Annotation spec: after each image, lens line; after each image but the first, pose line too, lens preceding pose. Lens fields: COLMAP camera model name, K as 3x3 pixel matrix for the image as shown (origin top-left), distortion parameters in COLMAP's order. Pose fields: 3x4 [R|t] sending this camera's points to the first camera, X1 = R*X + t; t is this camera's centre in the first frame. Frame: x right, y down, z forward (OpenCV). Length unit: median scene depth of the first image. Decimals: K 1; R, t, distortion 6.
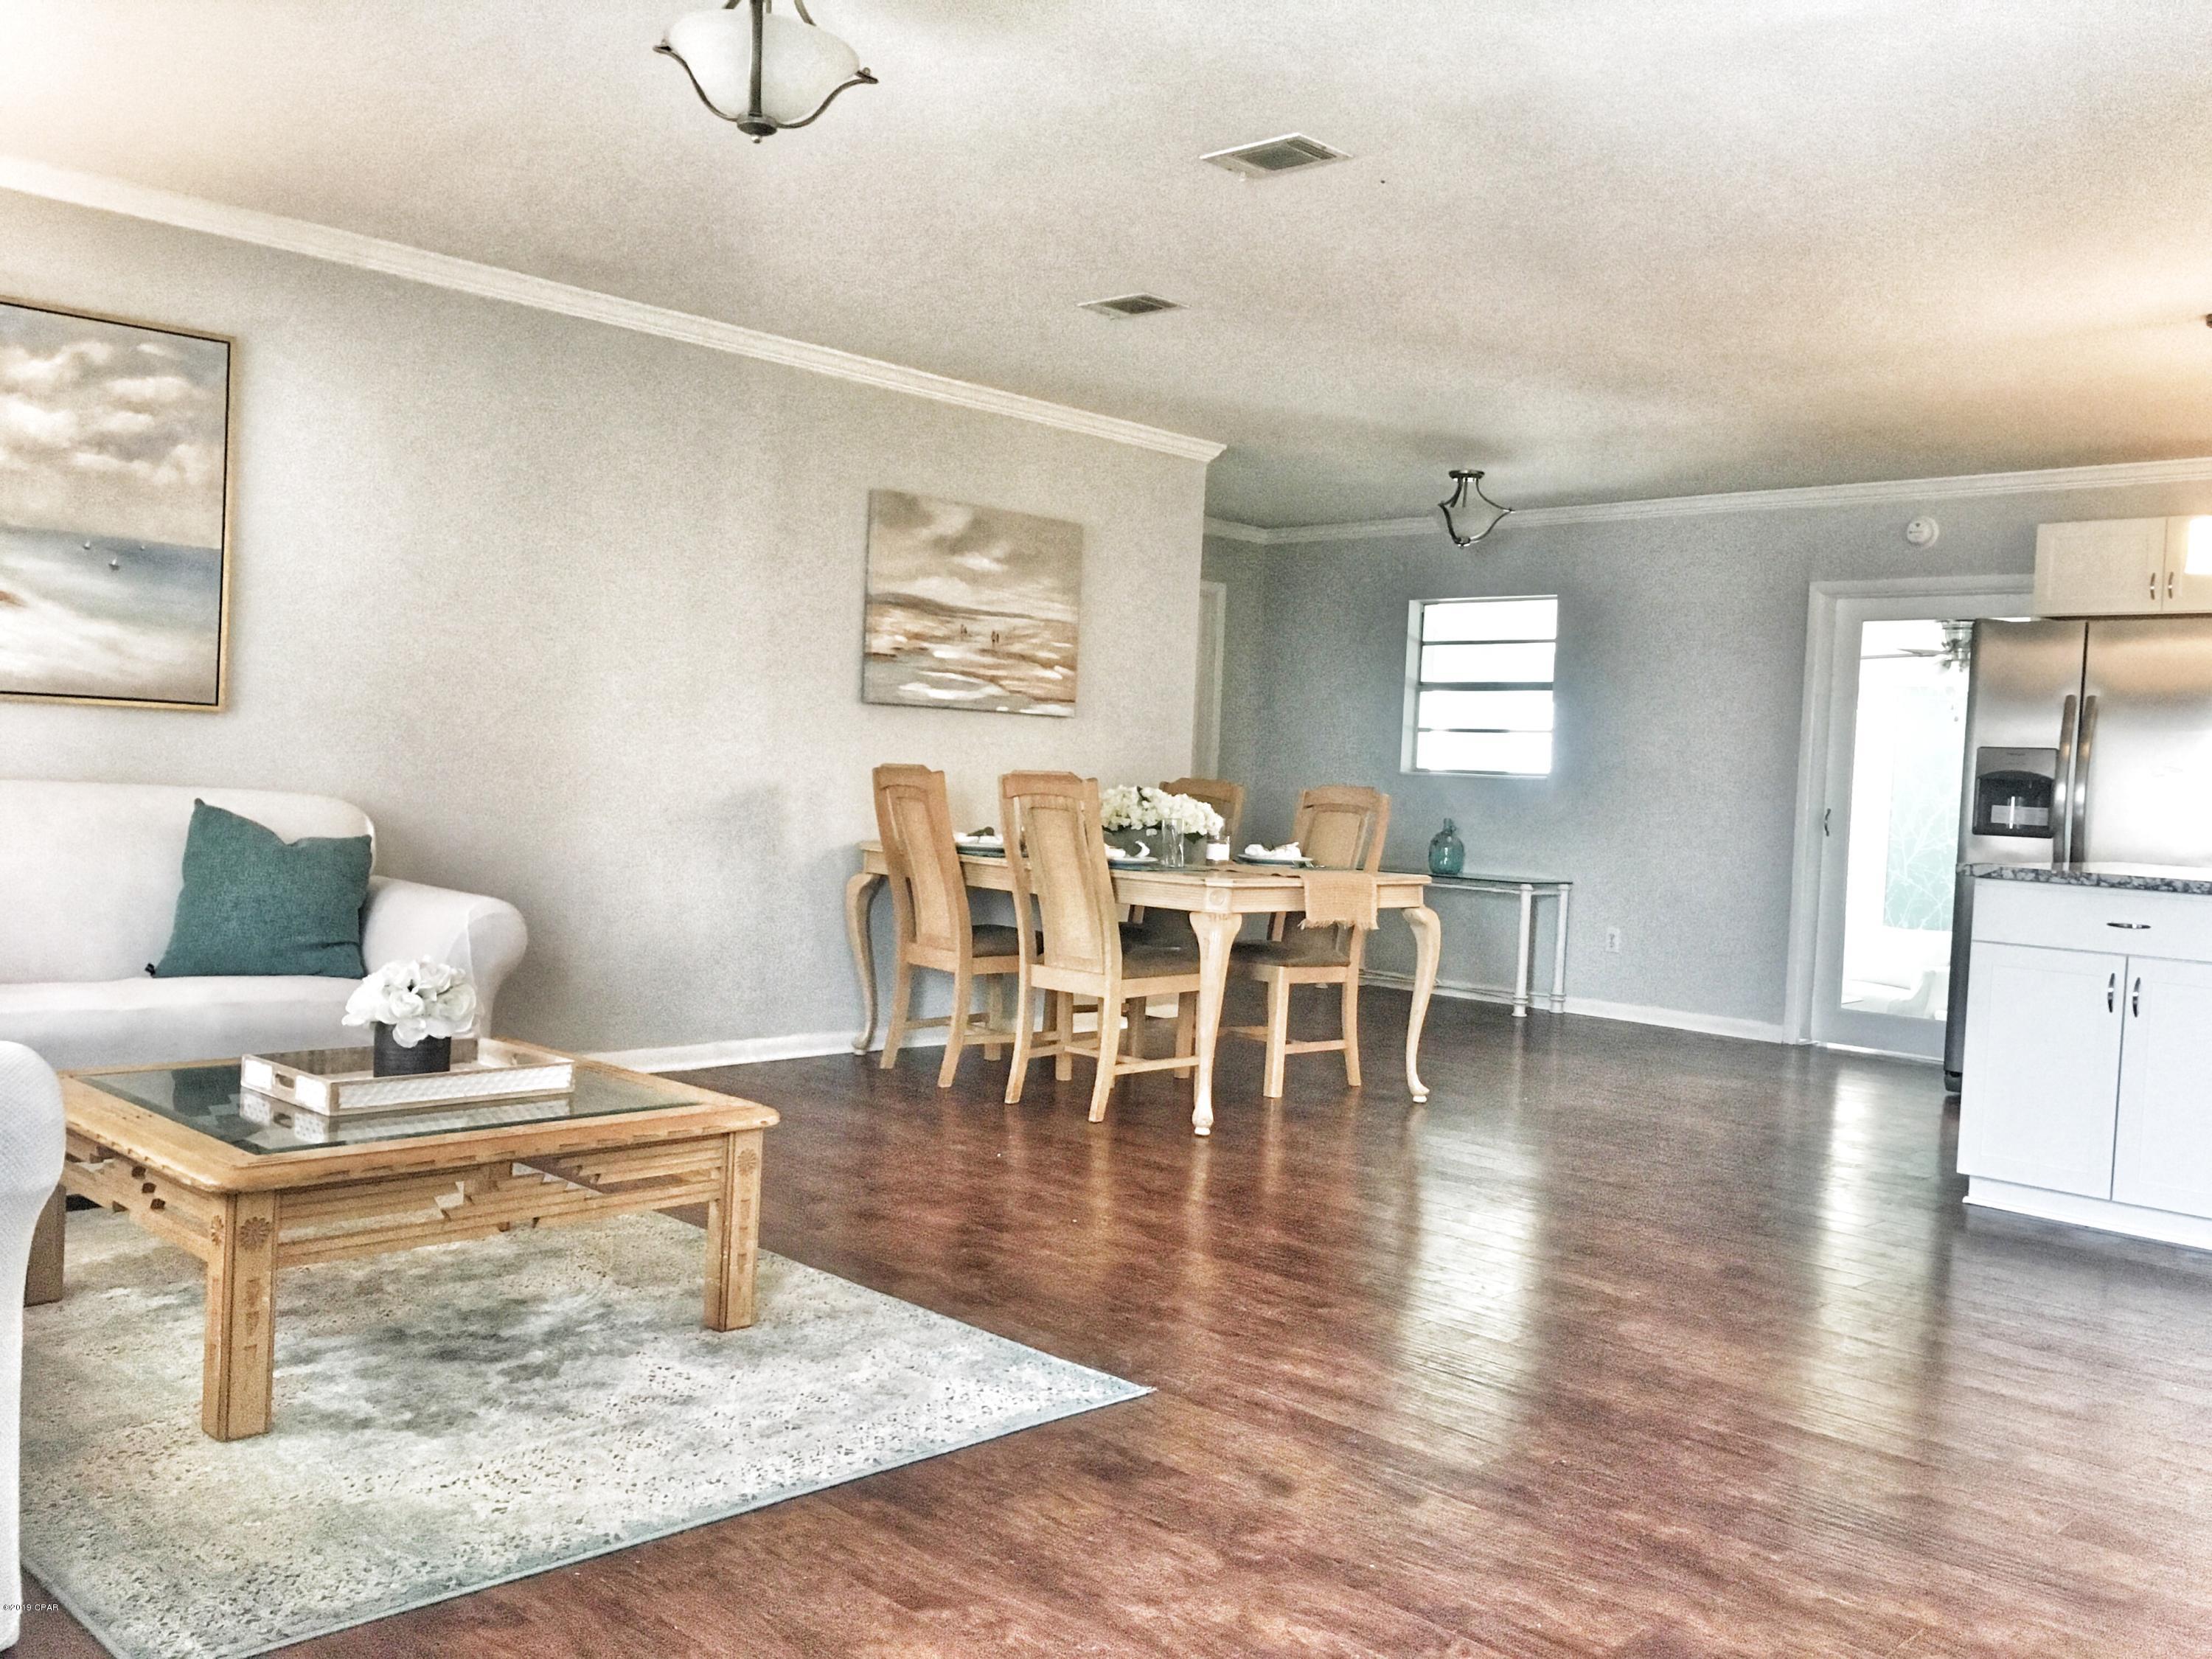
lens RADIAL K [[1884.2, 0, 1098.9], [0, 1884.2, 804.1], [0, 0, 1]] dist [0.036222, -0.012255]
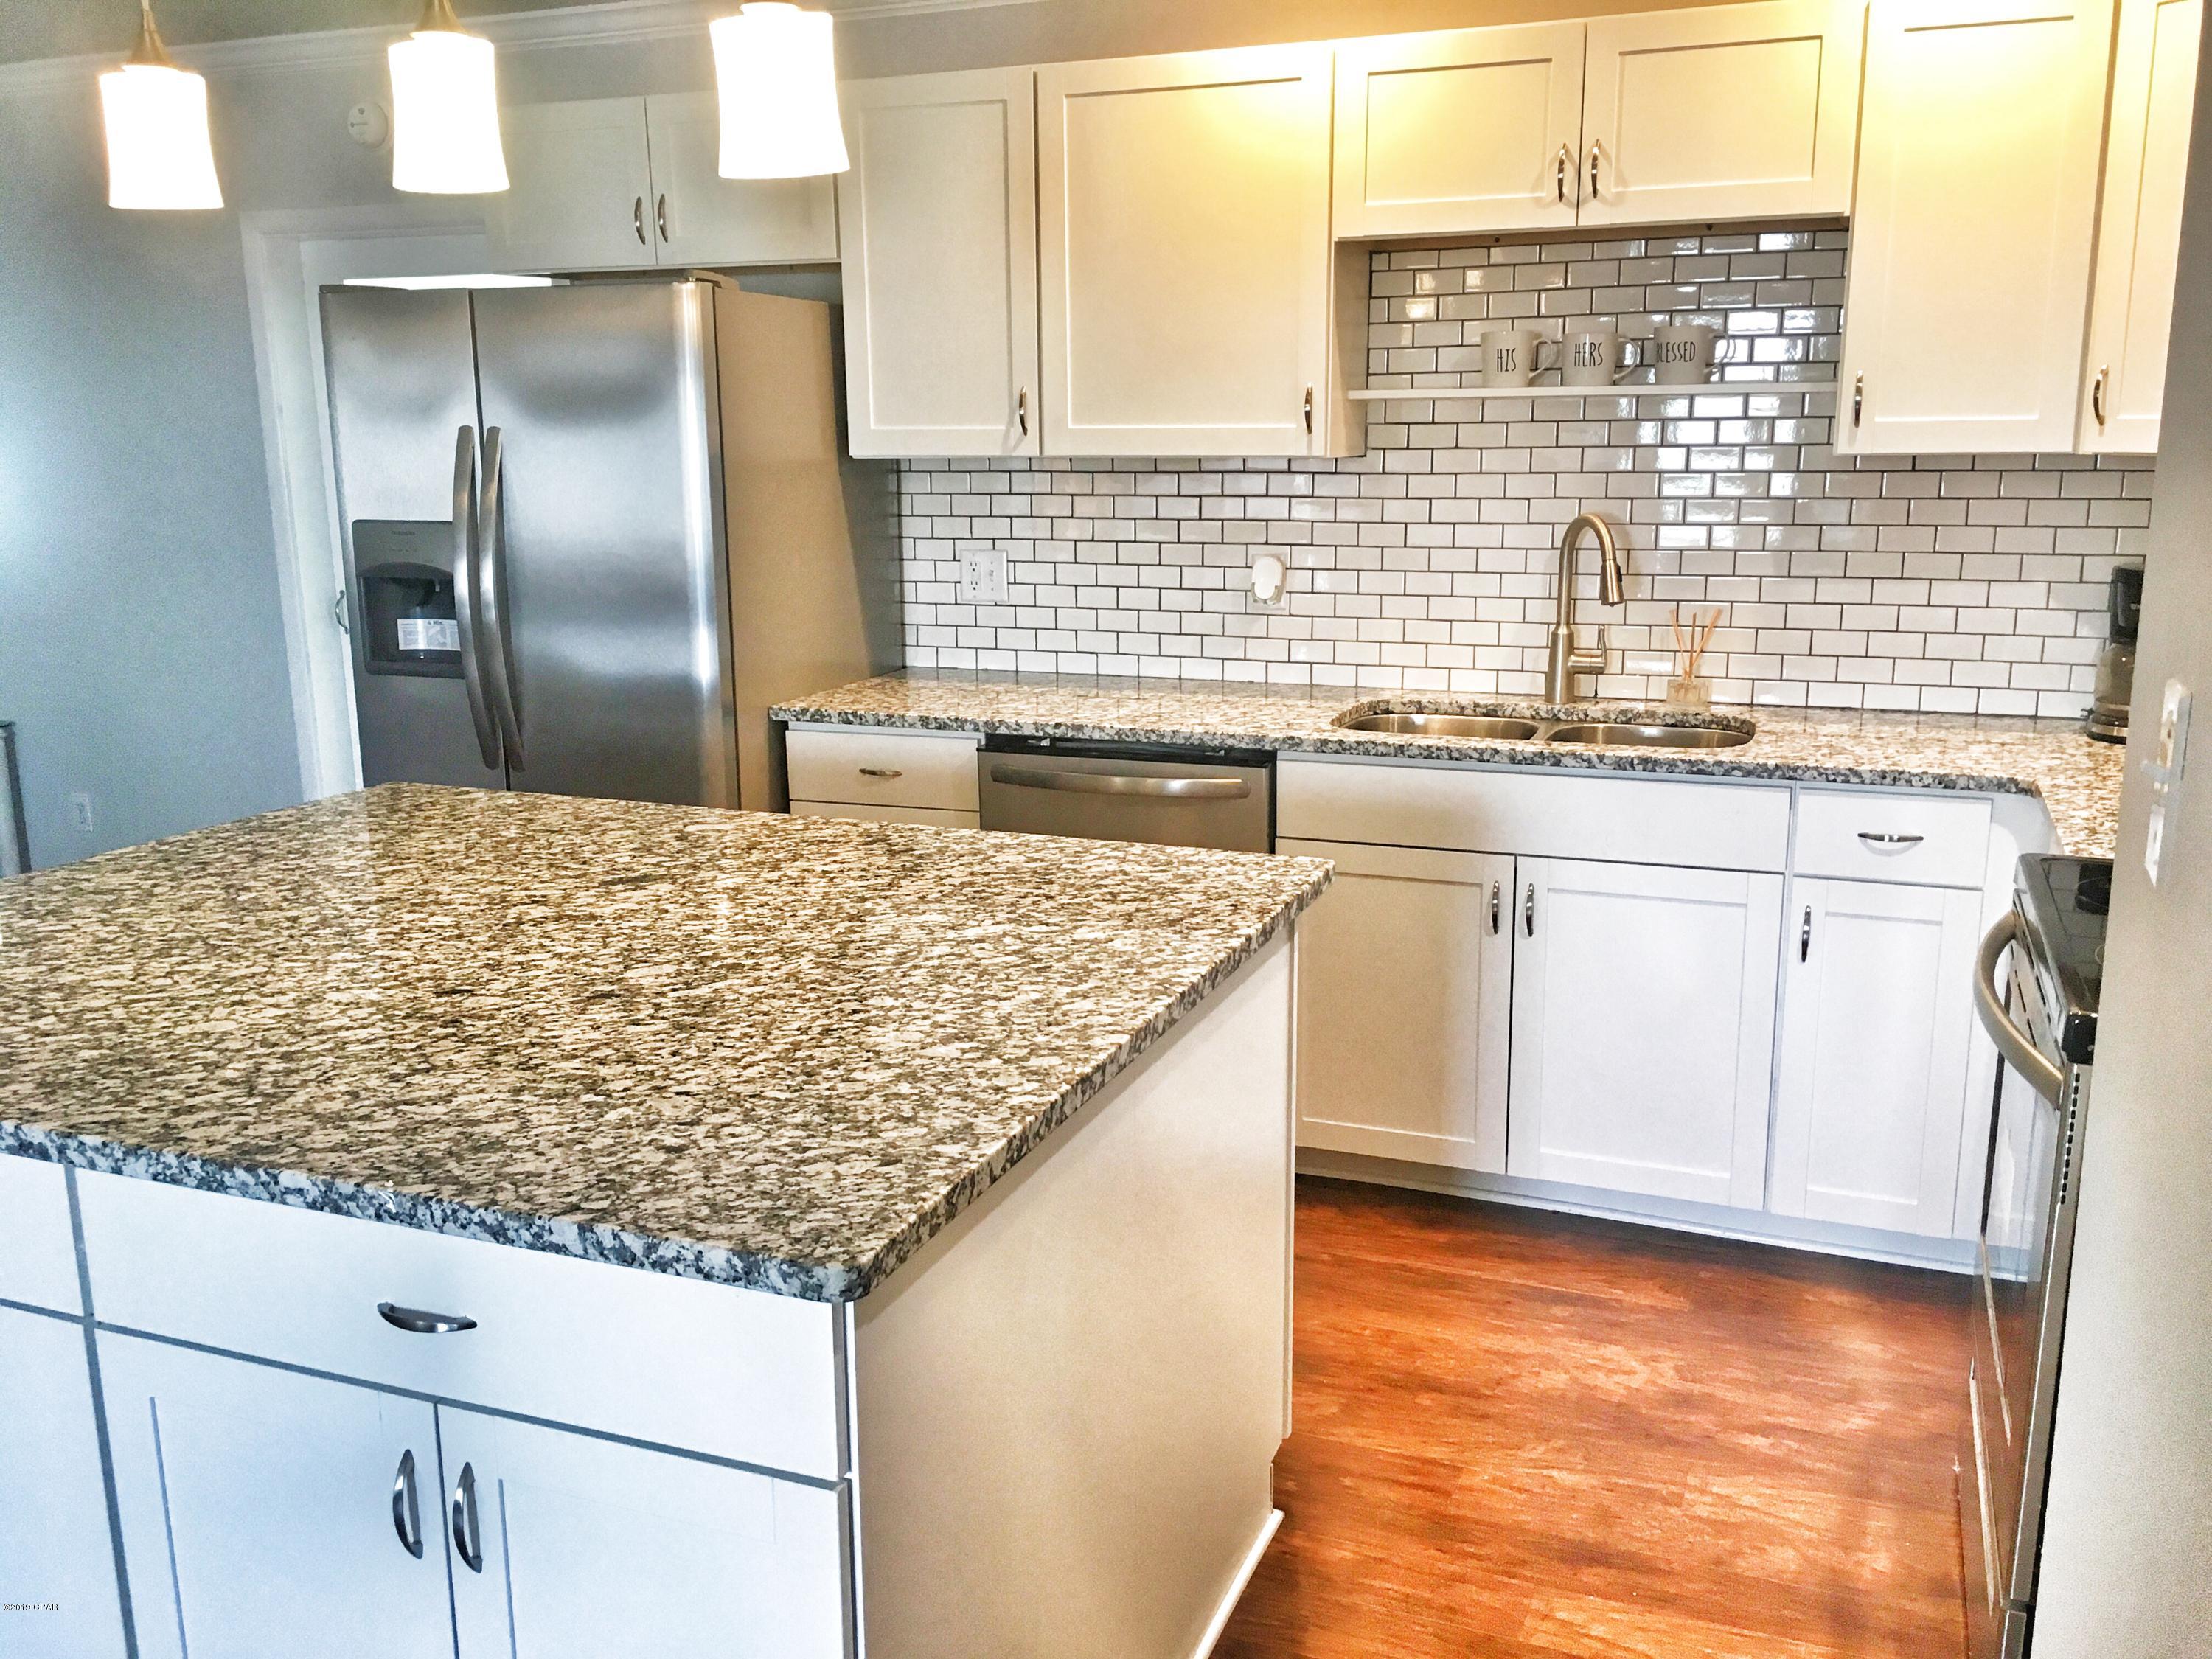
lens RADIAL K [[1884.2, 0, 1098.9], [0, 1884.2, 804.1], [0, 0, 1]] dist [0.036222, -0.012255]
pose [[0.918178, -0.143113, 0.369415, 0.599000], [0.067160, 0.975204, 0.210873, -0.070542], [-0.390434, -0.168809, 0.905022, 0.514222]]
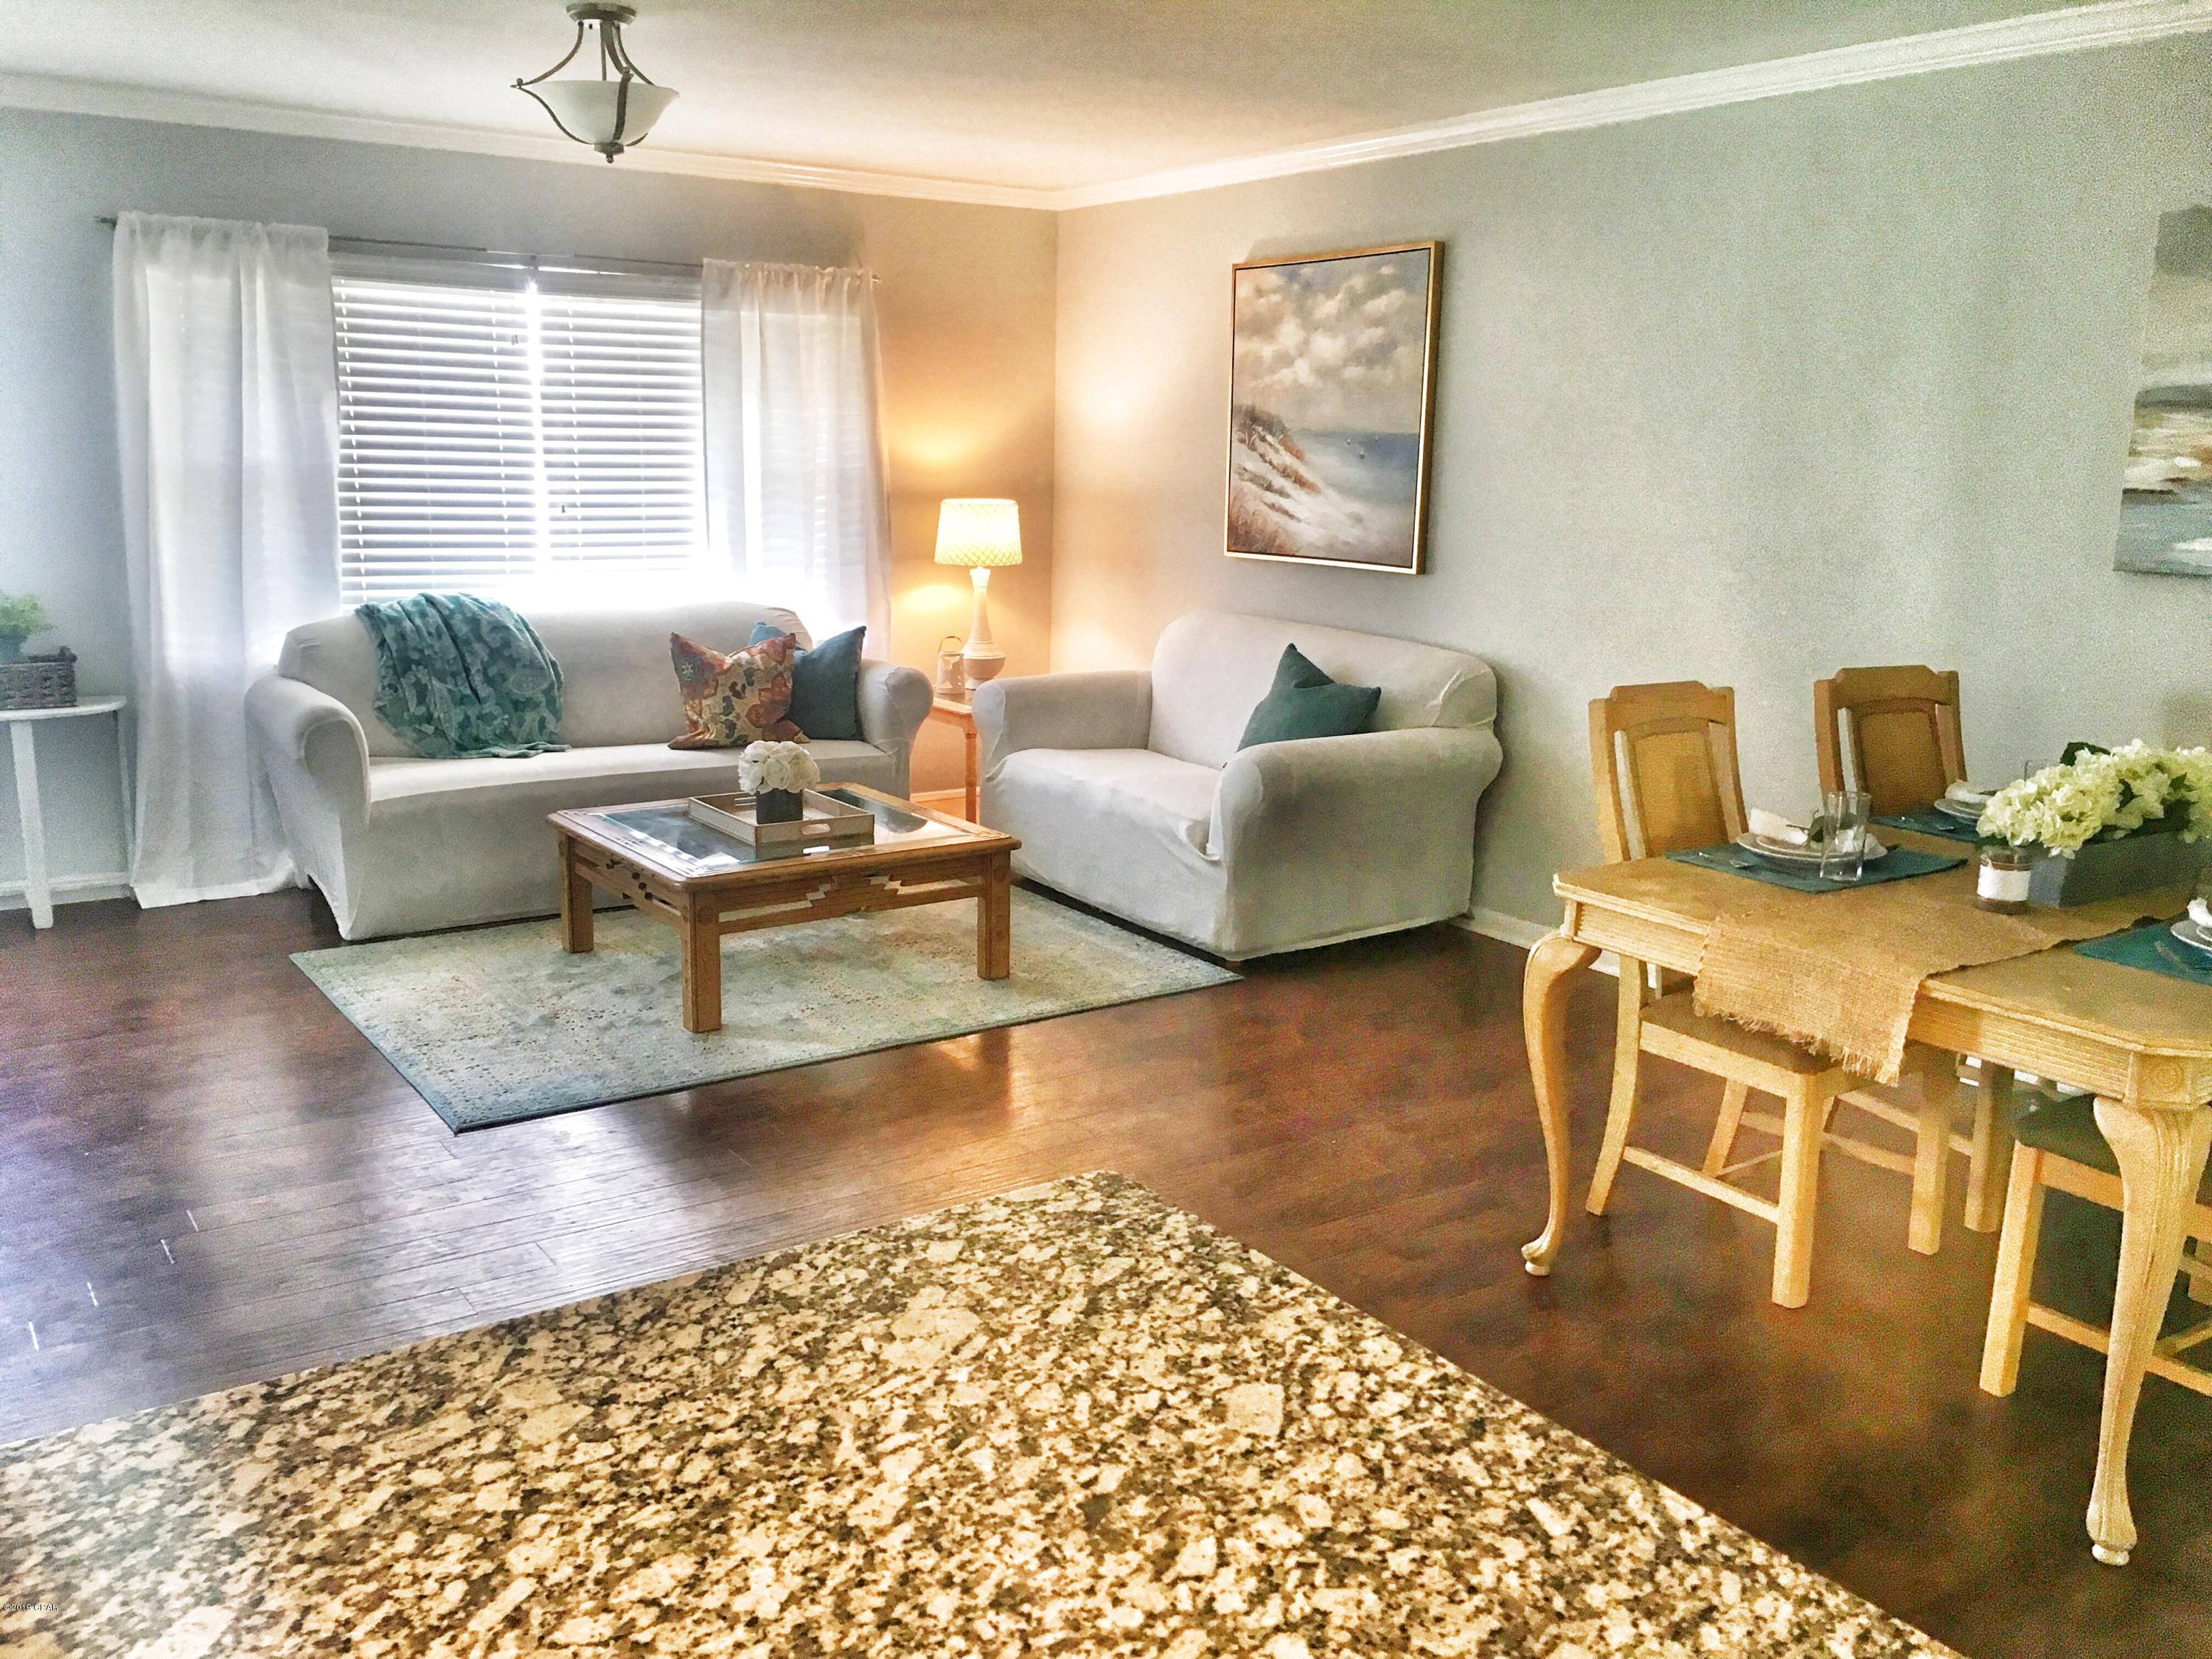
lens RADIAL K [[1884.2, 0, 1098.9], [0, 1884.2, 804.1], [0, 0, 1]] dist [0.036222, -0.012255]
pose [[-0.184676, 0.142652, -0.972392, 0.723747], [-0.041324, 0.987408, 0.152703, -0.077281], [0.981930, 0.068383, -0.176455, 1.016961]]
